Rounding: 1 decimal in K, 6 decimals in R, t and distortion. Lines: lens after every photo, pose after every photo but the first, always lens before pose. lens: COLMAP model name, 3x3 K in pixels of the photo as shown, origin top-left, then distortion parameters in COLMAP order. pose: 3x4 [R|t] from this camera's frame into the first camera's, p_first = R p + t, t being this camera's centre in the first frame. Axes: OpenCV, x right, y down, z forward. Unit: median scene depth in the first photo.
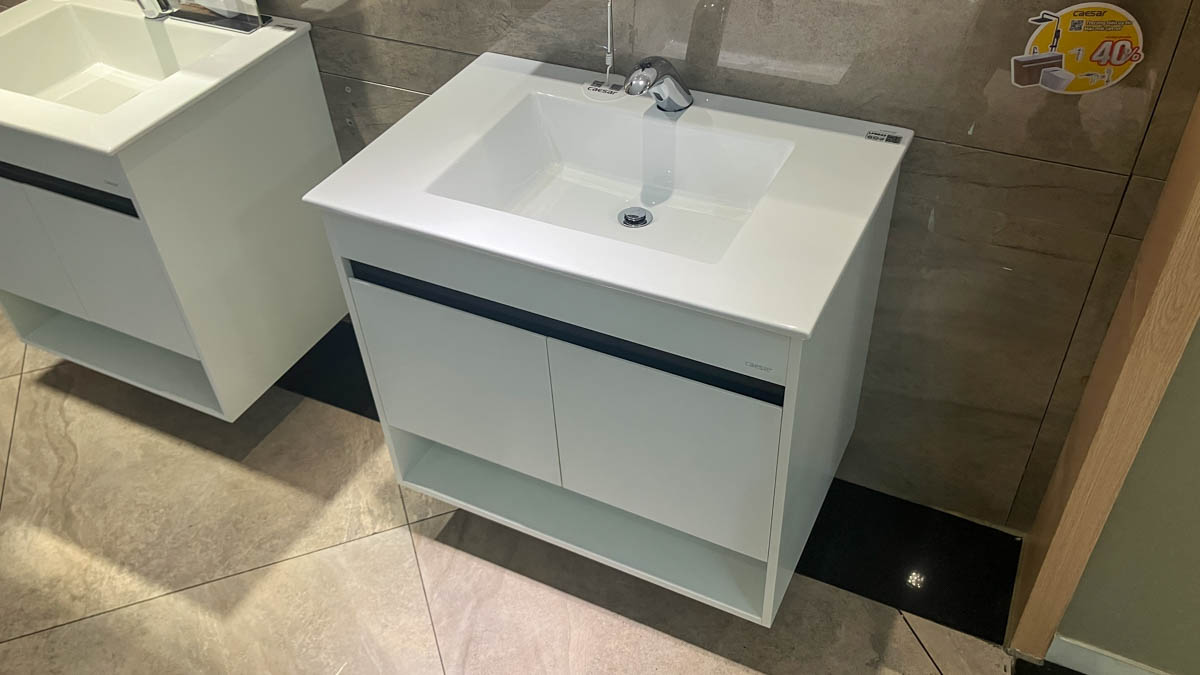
lens RADIAL K [[980.4, 0, 600.0], [0, 980.4, 337.5], [0, 0, 1]] dist [0.011375, 0.005644]
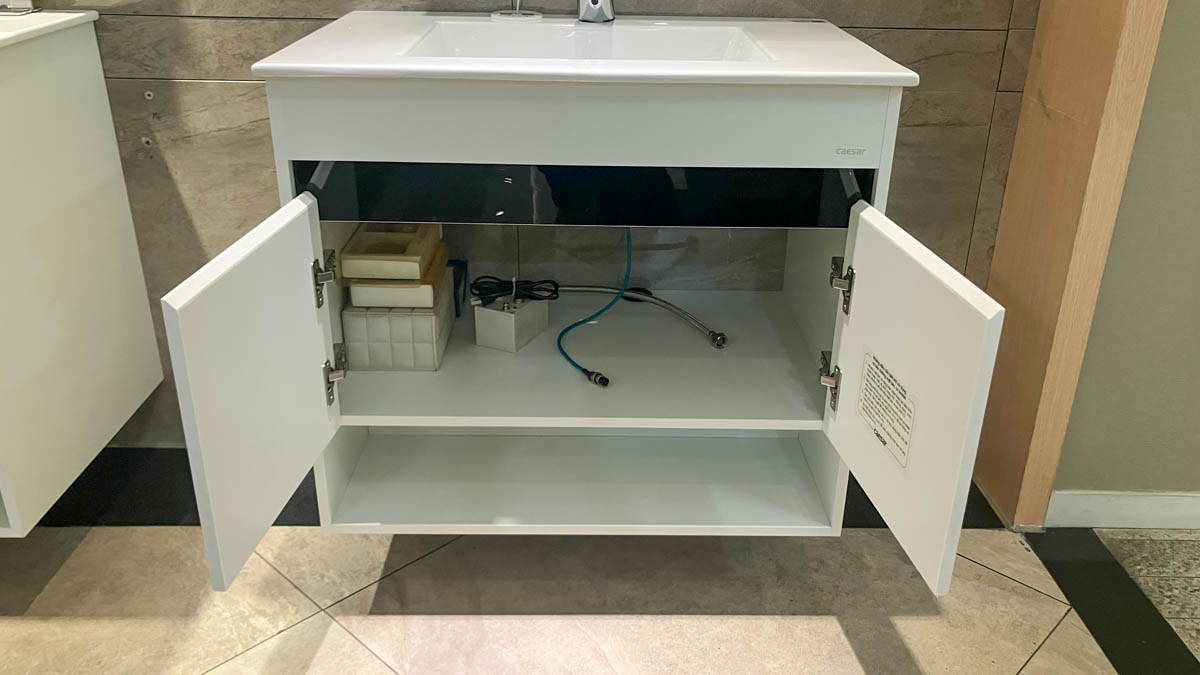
lens RADIAL K [[977.5, 0, 611.0], [0, 977.5, 329.8], [0, 0, 1]] dist [0.007862, 0.012269]
pose [[0.885474, -0.129910, 0.446161, -0.346033], [0.256888, 0.936925, -0.237025, 0.253219], [-0.387227, 0.324493, 0.862994, 0.235641]]
